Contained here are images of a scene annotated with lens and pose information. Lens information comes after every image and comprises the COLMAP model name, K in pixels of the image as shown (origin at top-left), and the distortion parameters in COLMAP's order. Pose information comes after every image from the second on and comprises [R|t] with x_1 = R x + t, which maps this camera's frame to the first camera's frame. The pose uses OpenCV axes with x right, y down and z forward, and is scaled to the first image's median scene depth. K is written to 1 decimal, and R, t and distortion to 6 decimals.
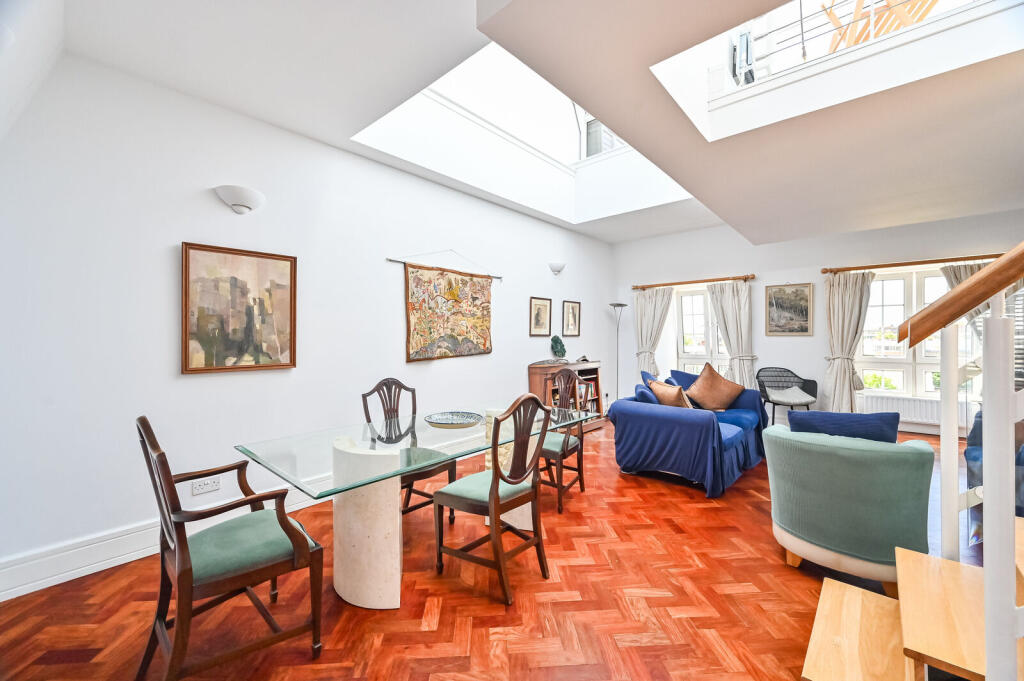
lens RADIAL K [[397.6, 0, 518.6], [0, 397.6, 337.0], [0, 0, 1]] dist [-0.002317, 0.000957]
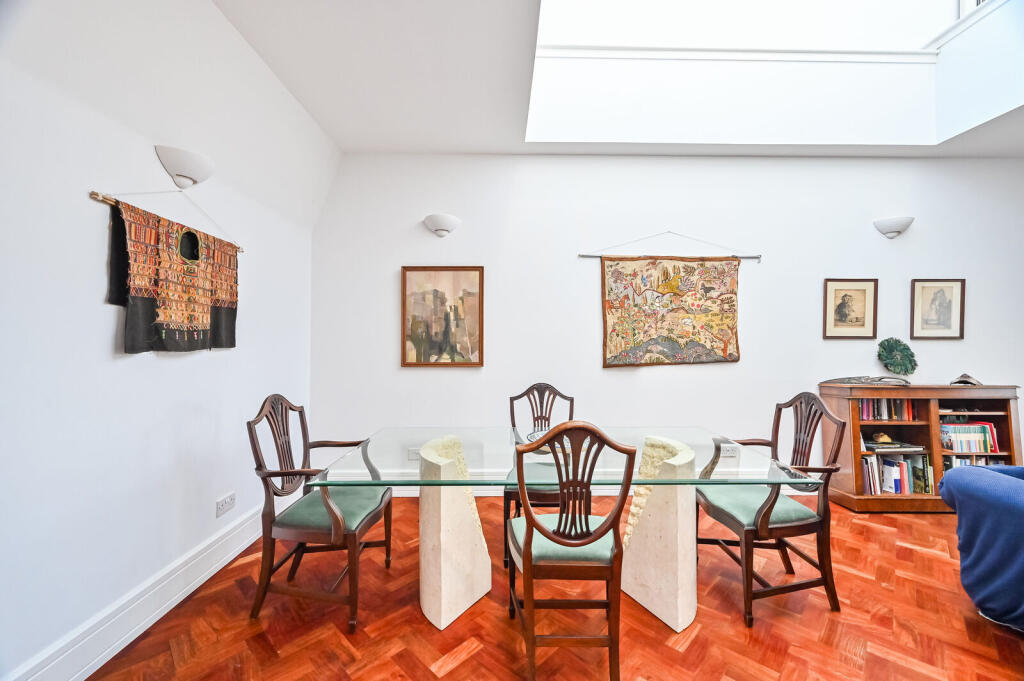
lens RADIAL K [[397.6, 0, 510.8], [0, 397.6, 342.3], [0, 0, 1]] dist [-0.002317, 0.000957]
pose [[0.671180, 0.003146, -0.741288, 0.271634], [-0.002713, 0.999995, 0.001788, 0.006441], [0.741289, 0.000810, 0.671185, 0.277481]]
